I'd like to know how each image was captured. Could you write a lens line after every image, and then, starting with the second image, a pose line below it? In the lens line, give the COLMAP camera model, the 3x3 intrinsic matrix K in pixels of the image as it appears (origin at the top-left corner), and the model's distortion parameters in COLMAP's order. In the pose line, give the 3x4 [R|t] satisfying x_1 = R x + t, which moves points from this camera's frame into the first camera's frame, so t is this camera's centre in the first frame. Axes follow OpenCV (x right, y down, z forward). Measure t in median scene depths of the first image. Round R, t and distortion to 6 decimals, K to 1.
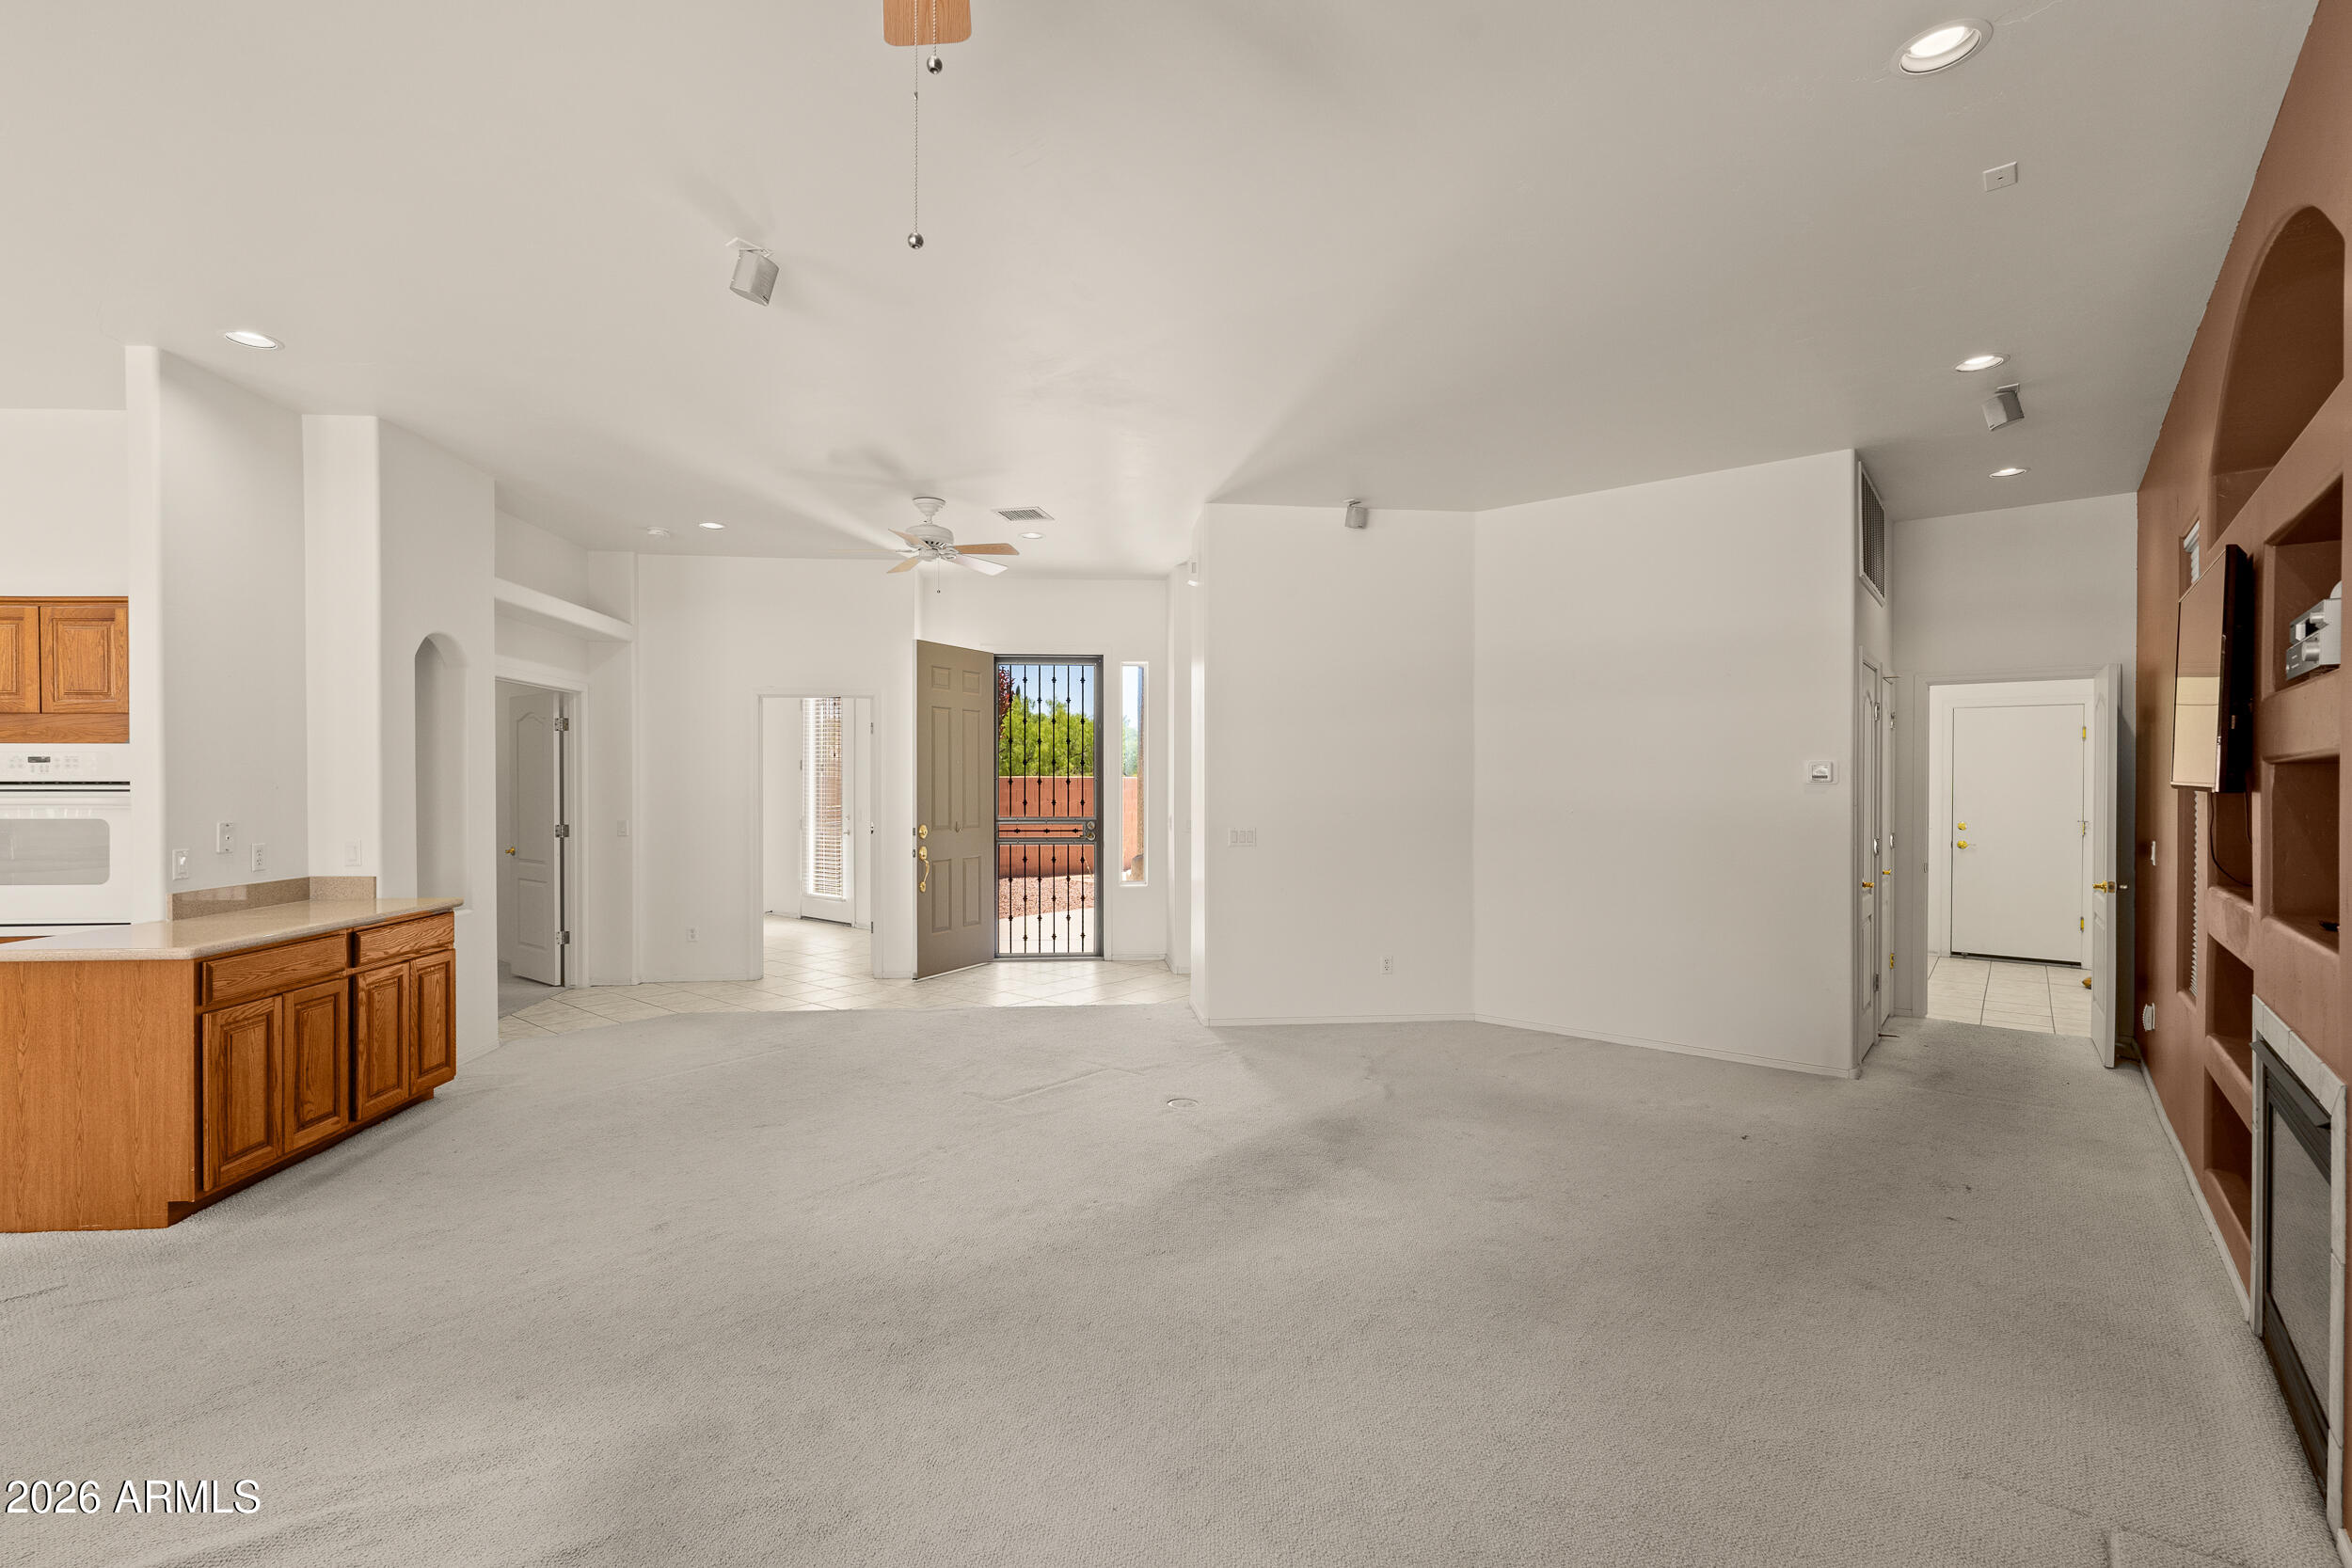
lens RADIAL K [[1057.7, 0, 1184.3], [0, 1057.7, 770.7], [0, 0, 1]] dist [-0.007922, 0.002319]
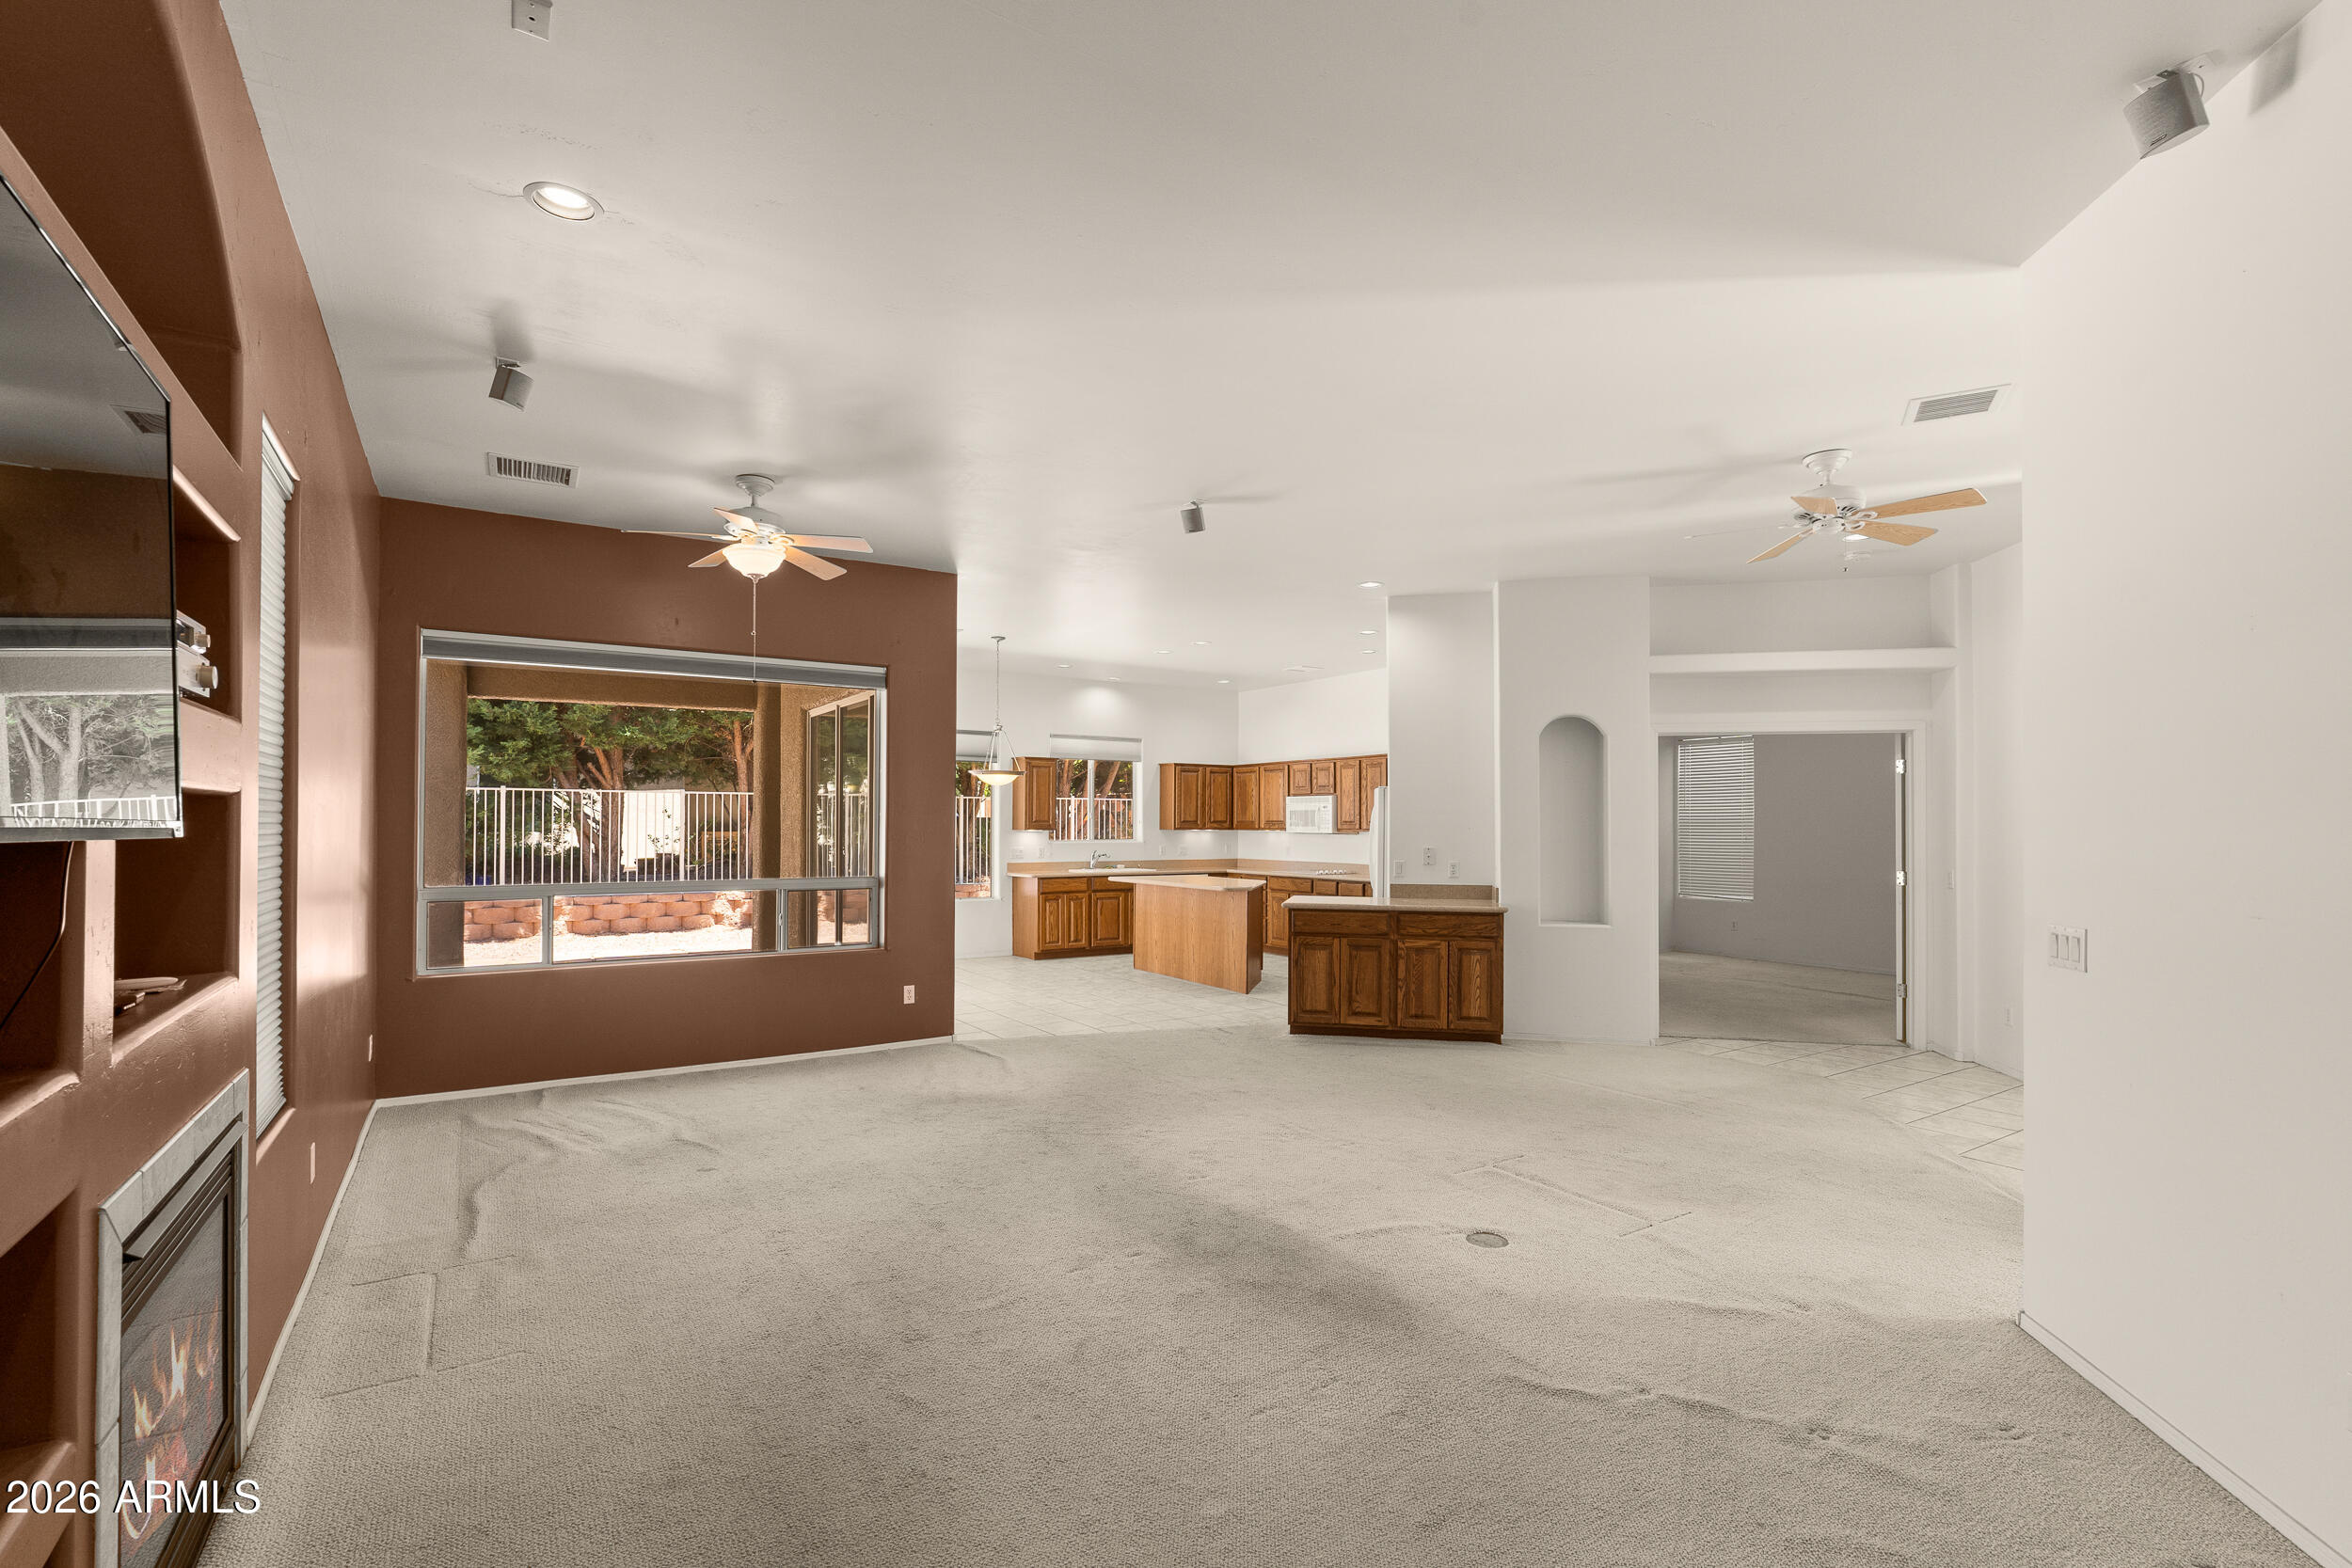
lens RADIAL K [[1057.7, 0, 1141.4], [0, 1057.7, 803.1], [0, 0, 1]] dist [-0.007922, 0.002319]
pose [[-0.334143, -0.020435, -0.942301, 0.963435], [0.001765, 0.999750, -0.022307, 0.014060], [0.942521, -0.009117, -0.334023, 1.204401]]
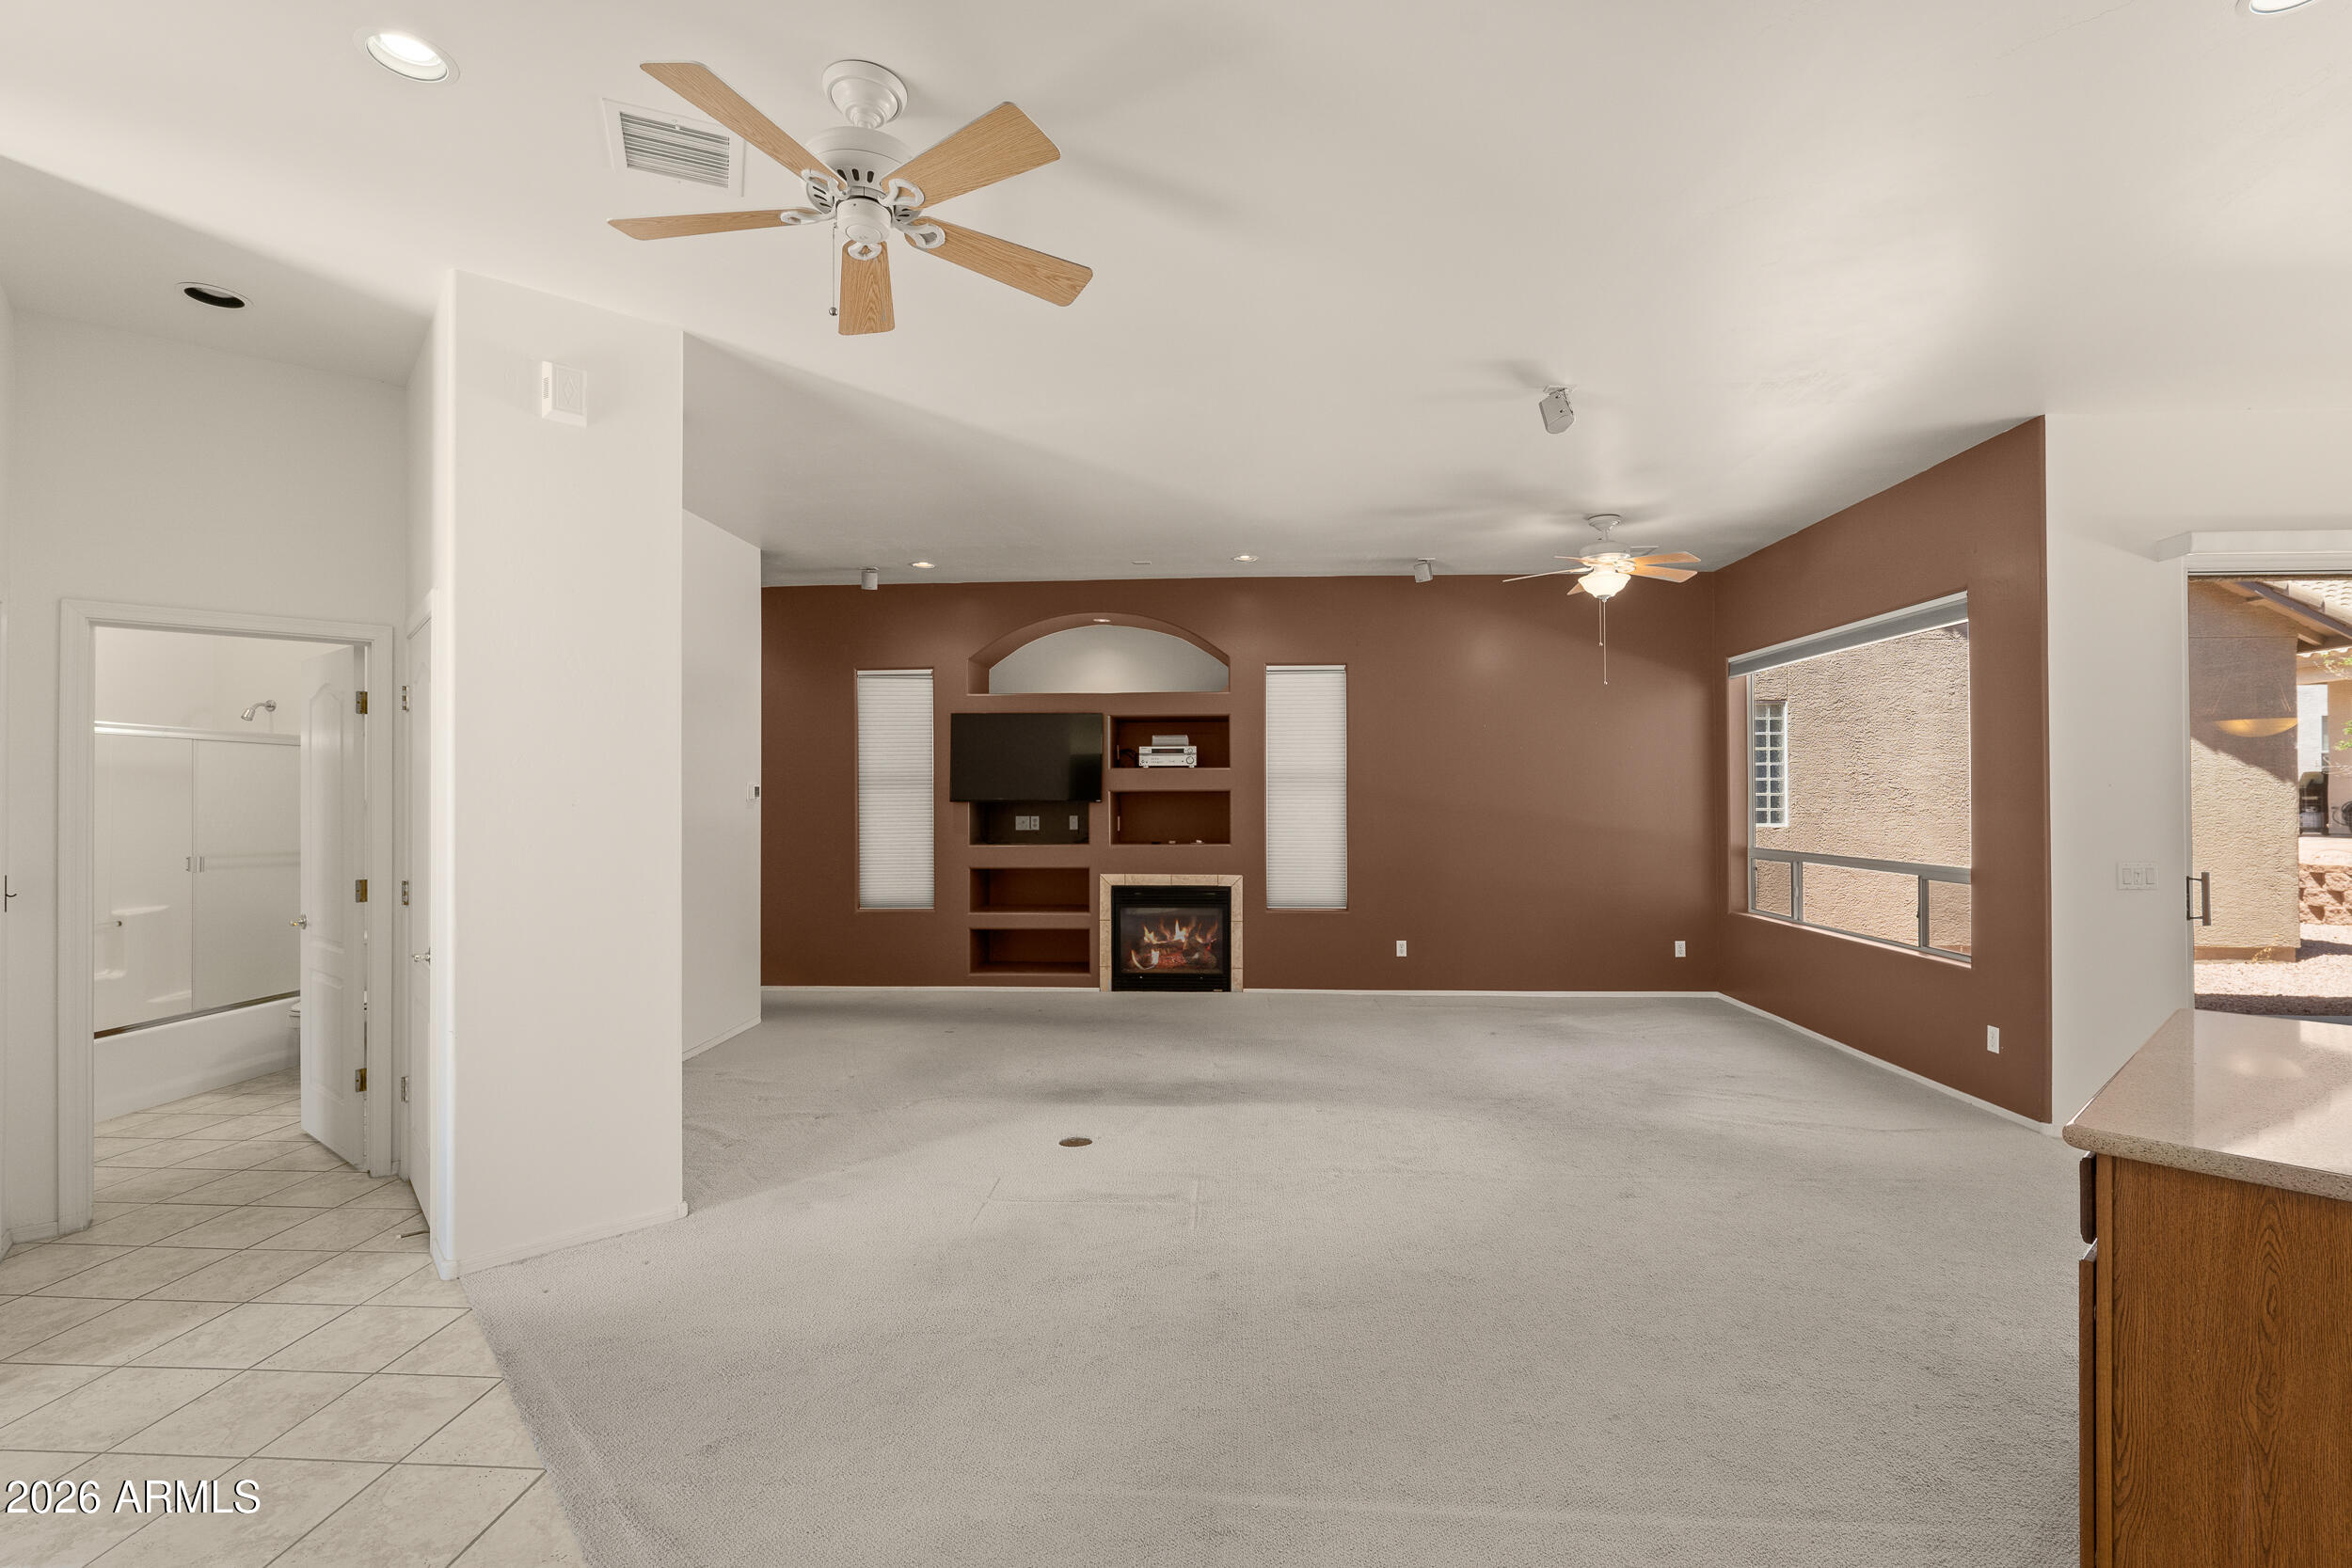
lens RADIAL K [[1057.7, 0, 1244.2], [0, 1057.7, 794.7], [0, 0, 1]] dist [-0.007922, 0.002319]
pose [[-0.605909, 0.002878, 0.795529, -0.990920], [-0.004362, 0.999966, -0.006940, 0.015440], [-0.795522, -0.007675, -0.605876, 1.702831]]
